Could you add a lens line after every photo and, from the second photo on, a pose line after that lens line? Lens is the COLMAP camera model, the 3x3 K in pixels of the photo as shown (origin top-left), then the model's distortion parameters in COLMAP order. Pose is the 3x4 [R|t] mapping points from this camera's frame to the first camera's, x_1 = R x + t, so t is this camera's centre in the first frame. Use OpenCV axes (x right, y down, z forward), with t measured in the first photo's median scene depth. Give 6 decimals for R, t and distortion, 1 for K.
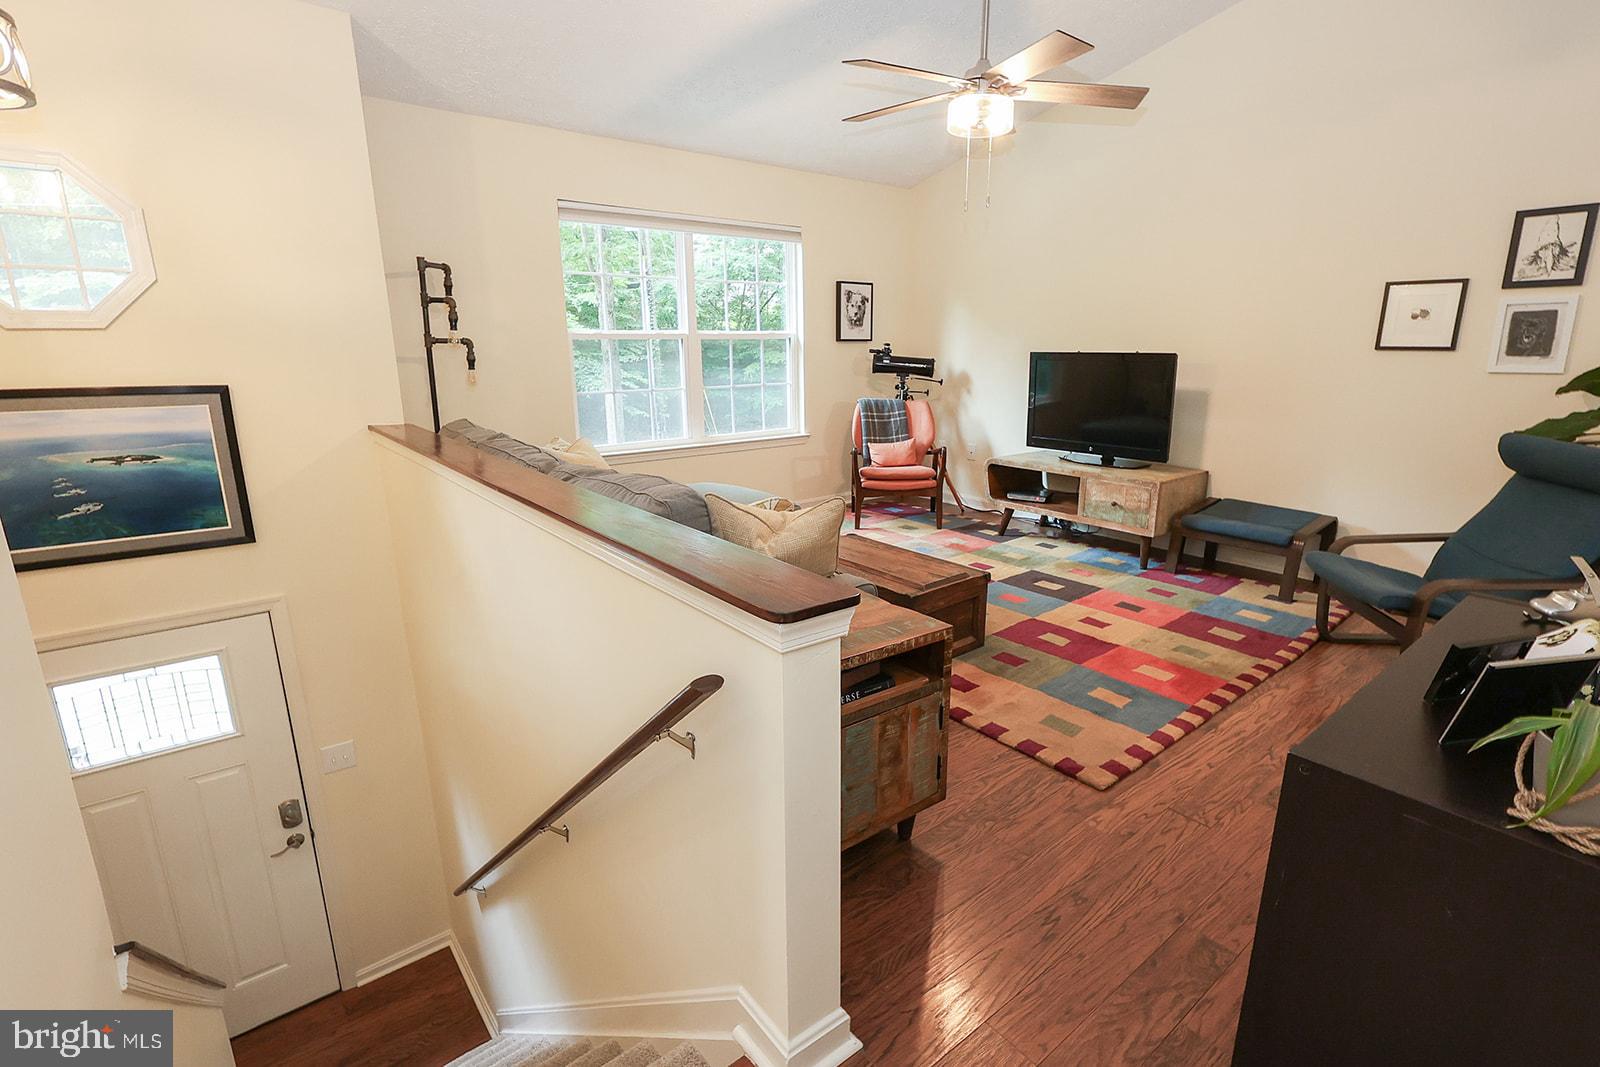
lens RADIAL K [[774.7, 0, 836.1], [0, 774.7, 534.8], [0, 0, 1]] dist [0.000308, 0.000658]
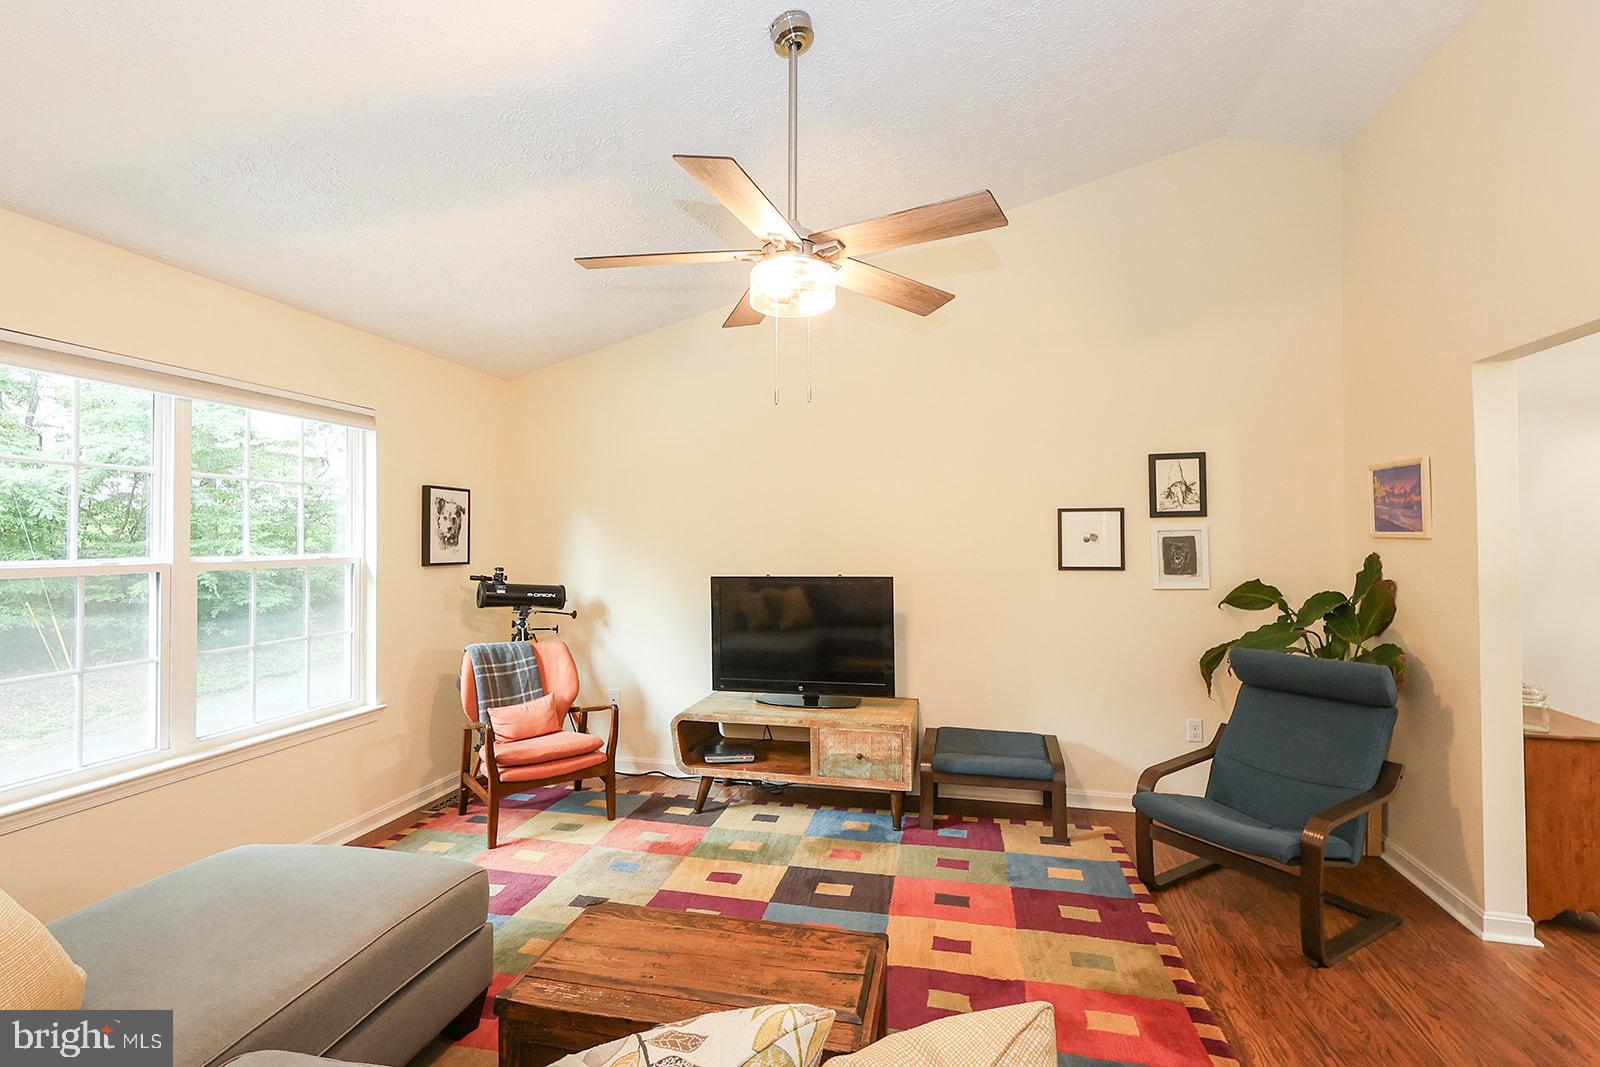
lens RADIAL K [[743.6, 0, 794.6], [0, 743.6, 529.7], [0, 0, 1]] dist [0.000983, -0.000040]
pose [[0.804840, 0.005250, 0.593468, -0.175019], [0.150546, 0.965450, -0.212705, -0.117922], [-0.574080, 0.260537, 0.776242, 0.367615]]
